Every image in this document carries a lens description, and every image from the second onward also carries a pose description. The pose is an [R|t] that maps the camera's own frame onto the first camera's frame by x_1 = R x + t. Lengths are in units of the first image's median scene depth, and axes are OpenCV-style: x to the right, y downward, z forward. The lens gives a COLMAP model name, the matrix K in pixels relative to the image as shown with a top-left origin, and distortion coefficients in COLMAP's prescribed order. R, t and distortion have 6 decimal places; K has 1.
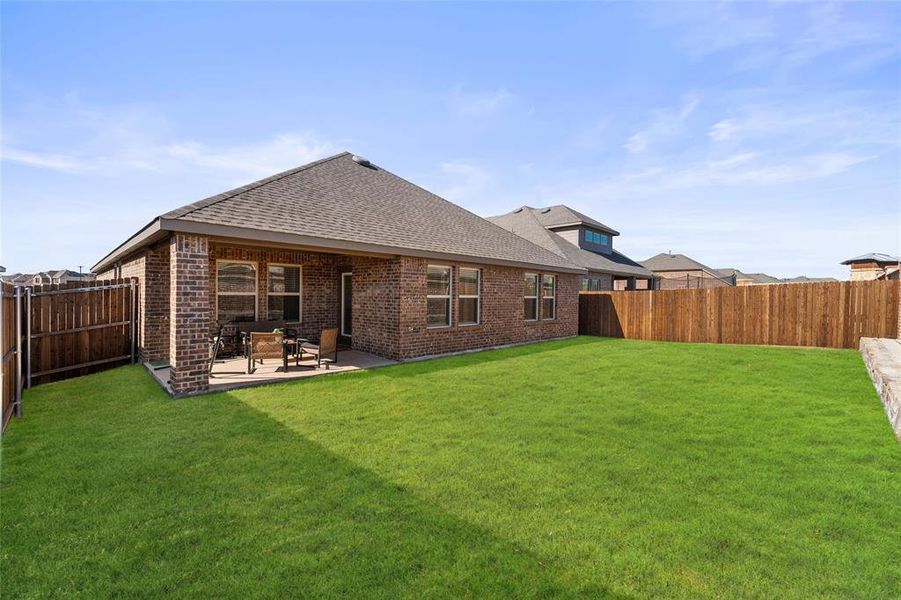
lens RADIAL K [[386.5, 0, 449.8], [0, 386.5, 299.7], [0, 0, 1]] dist [0.006694, 0.000512]
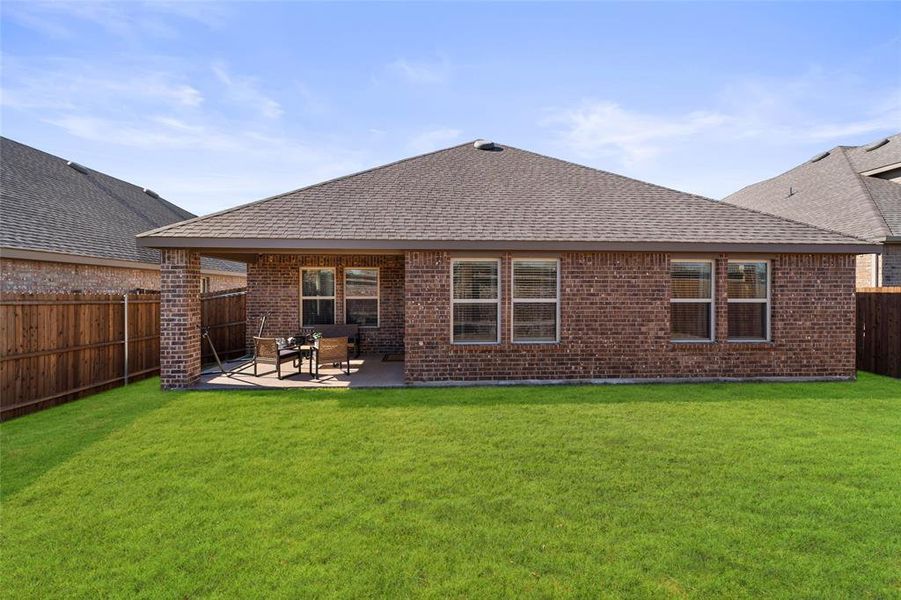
lens RADIAL K [[386.5, 0, 448.5], [0, 386.5, 294.8], [0, 0, 1]] dist [0.006694, 0.000512]
pose [[0.748109, -0.009321, -0.663511, 0.446373], [0.000902, 0.999915, -0.013030, -0.011149], [0.663576, 0.009149, 0.748053, 0.449859]]
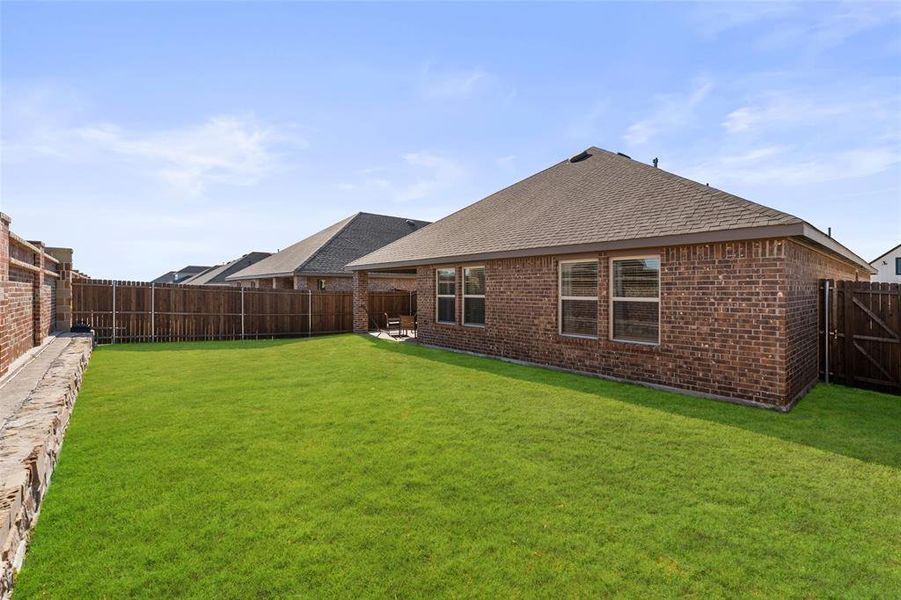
lens RADIAL K [[386.5, 0, 447.5], [0, 386.5, 294.4], [0, 0, 1]] dist [0.006694, 0.000512]
pose [[-0.073736, -0.005527, -0.997262, 1.166399], [-0.018054, 0.999828, -0.004207, -0.009080], [0.997114, 0.017695, -0.073823, 1.161401]]
